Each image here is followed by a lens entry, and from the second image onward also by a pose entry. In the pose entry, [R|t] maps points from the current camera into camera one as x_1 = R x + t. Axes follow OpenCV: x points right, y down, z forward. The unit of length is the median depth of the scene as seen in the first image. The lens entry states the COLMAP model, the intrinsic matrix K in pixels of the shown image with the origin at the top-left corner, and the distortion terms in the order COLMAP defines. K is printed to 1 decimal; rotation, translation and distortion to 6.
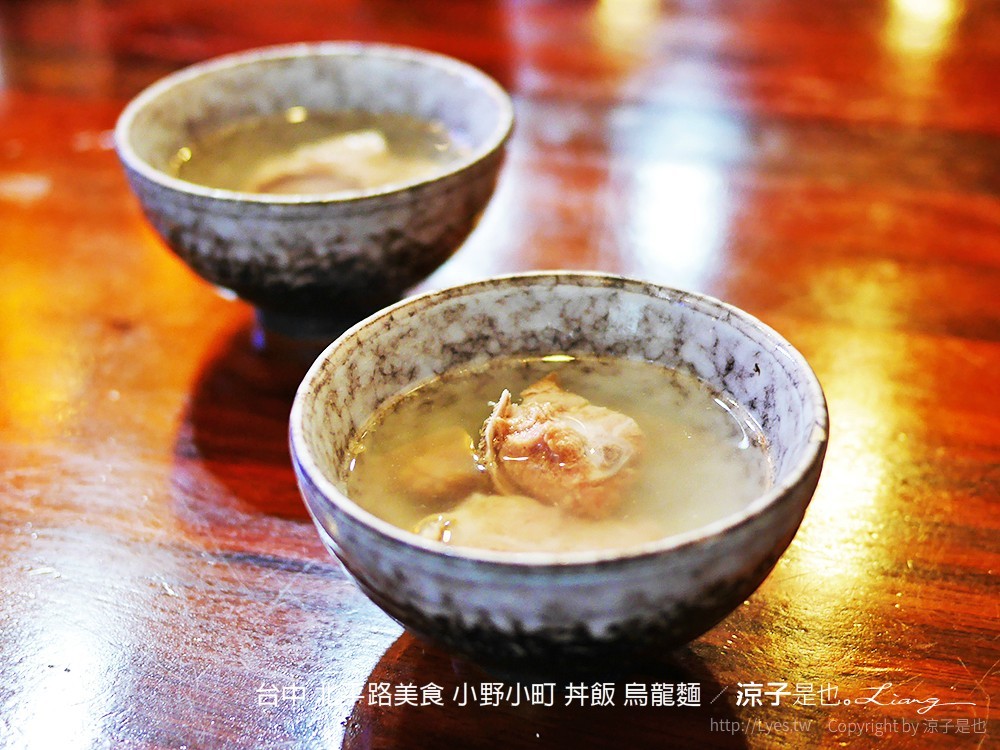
lens RADIAL K [[1705.0, 0, 500.0], [0, 1705.0, 375.0], [0, 0, 1]] dist [0.009317, -0.211726]
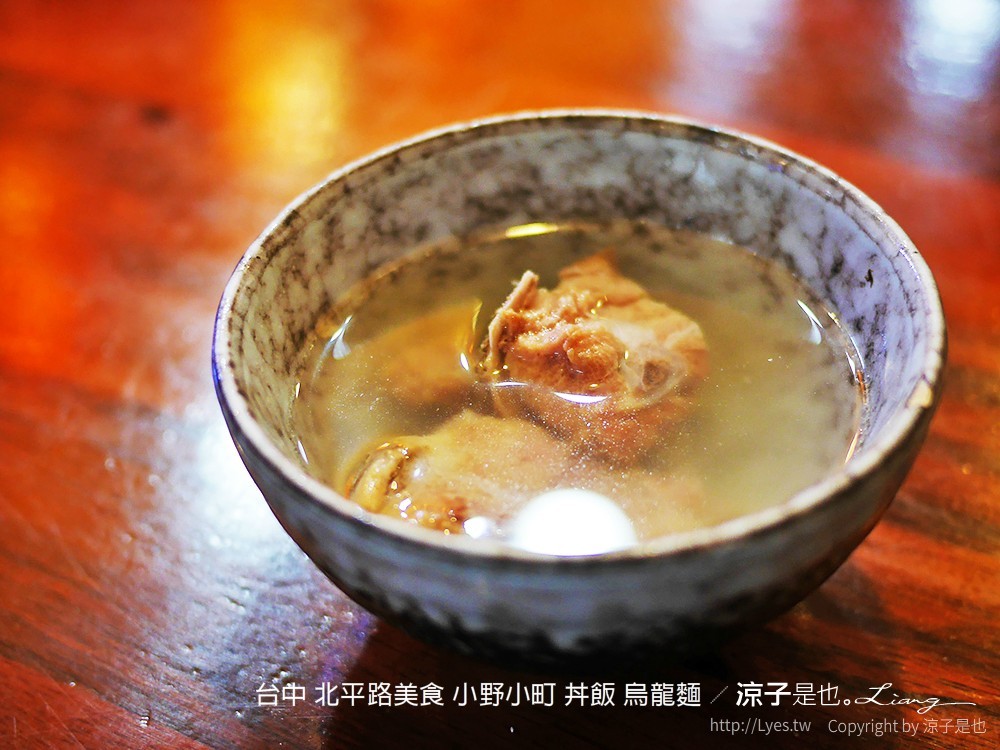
lens RADIAL K [[1635.9, 0, 500.0], [0, 1635.9, 375.0], [0, 0, 1]] dist [-0.160807, 0.006983]
pose [[0.980689, 0.109776, -0.161860, 0.111336], [-0.082840, 0.982863, 0.164673, -0.063179], [0.177164, -0.148084, 0.972977, 0.286827]]
